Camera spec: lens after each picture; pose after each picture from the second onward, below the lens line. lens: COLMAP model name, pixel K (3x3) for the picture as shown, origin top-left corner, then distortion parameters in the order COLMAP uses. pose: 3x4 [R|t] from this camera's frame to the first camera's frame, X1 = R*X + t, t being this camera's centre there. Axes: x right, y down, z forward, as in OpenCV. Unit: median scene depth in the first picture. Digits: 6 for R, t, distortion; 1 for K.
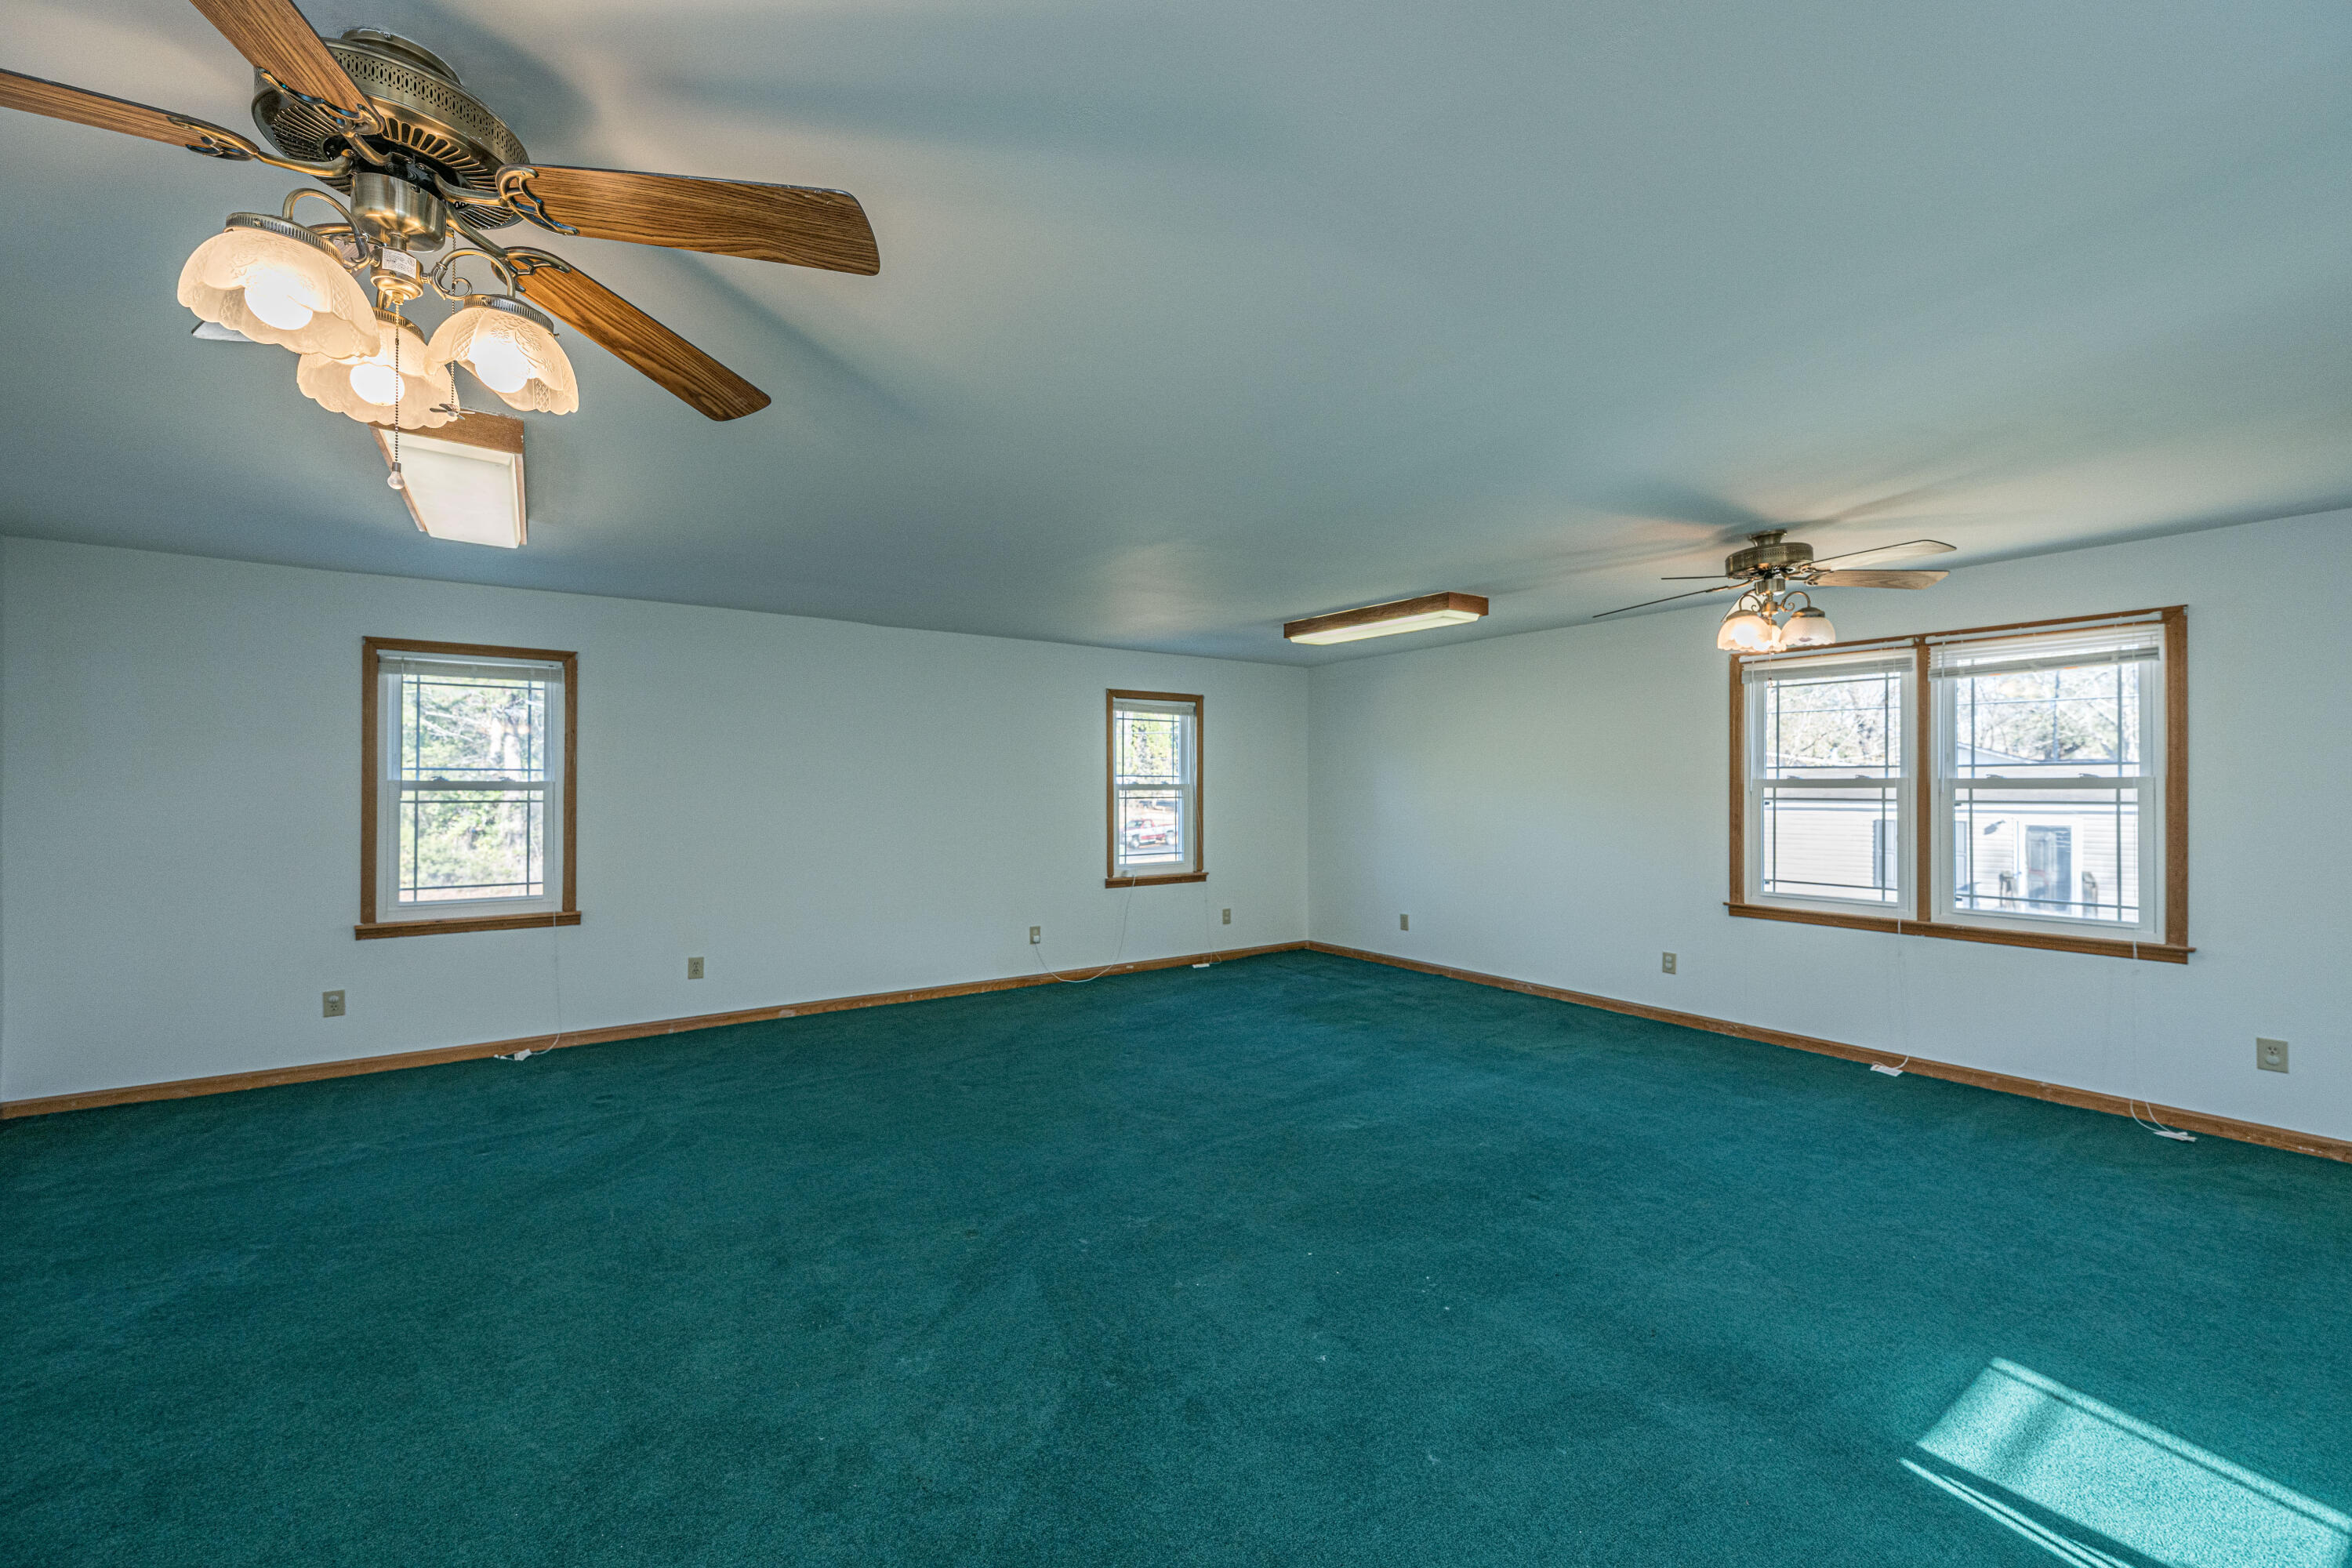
lens RADIAL K [[943.0, 0, 1176.2], [0, 943.0, 778.8], [0, 0, 1]] dist [0.000424, 0.000045]
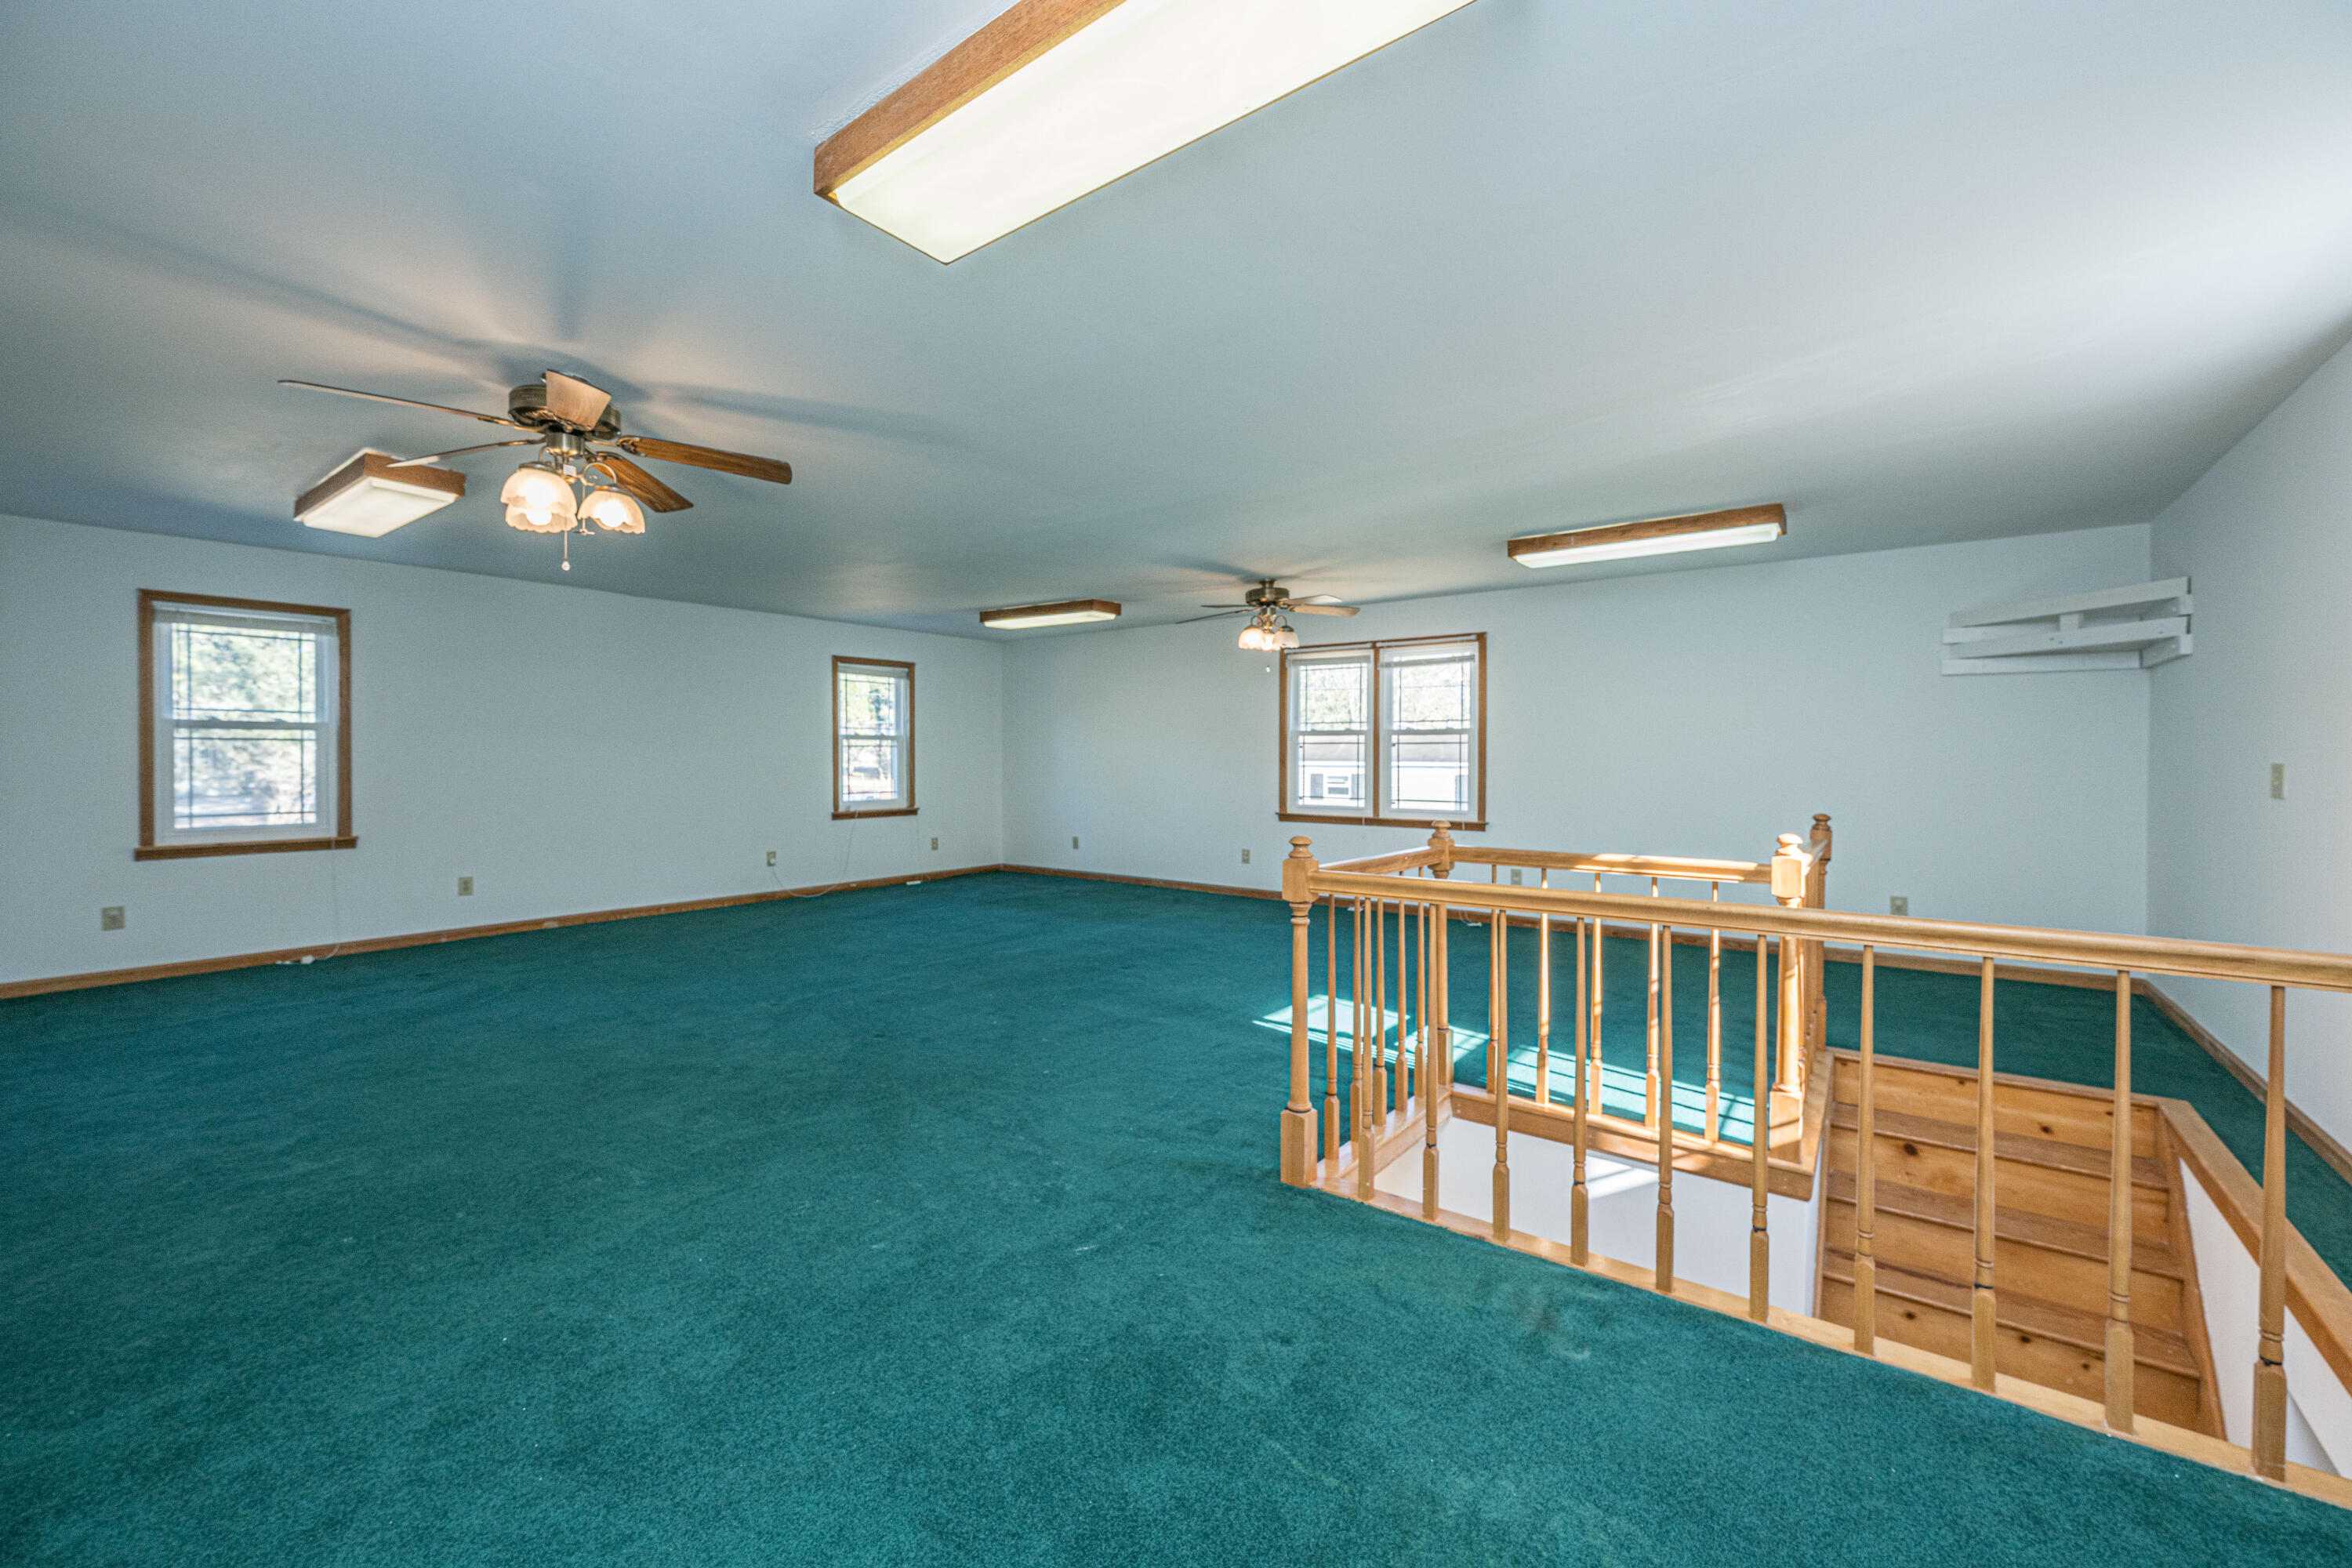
lens RADIAL K [[943.0, 0, 1176.2], [0, 943.0, 778.8], [0, 0, 1]] dist [0.000424, 0.000045]
pose [[0.952485, -0.006139, 0.304523, -0.032688], [-0.004592, 0.999394, 0.034509, 0.027827], [-0.304551, -0.034268, 0.951880, -0.417838]]
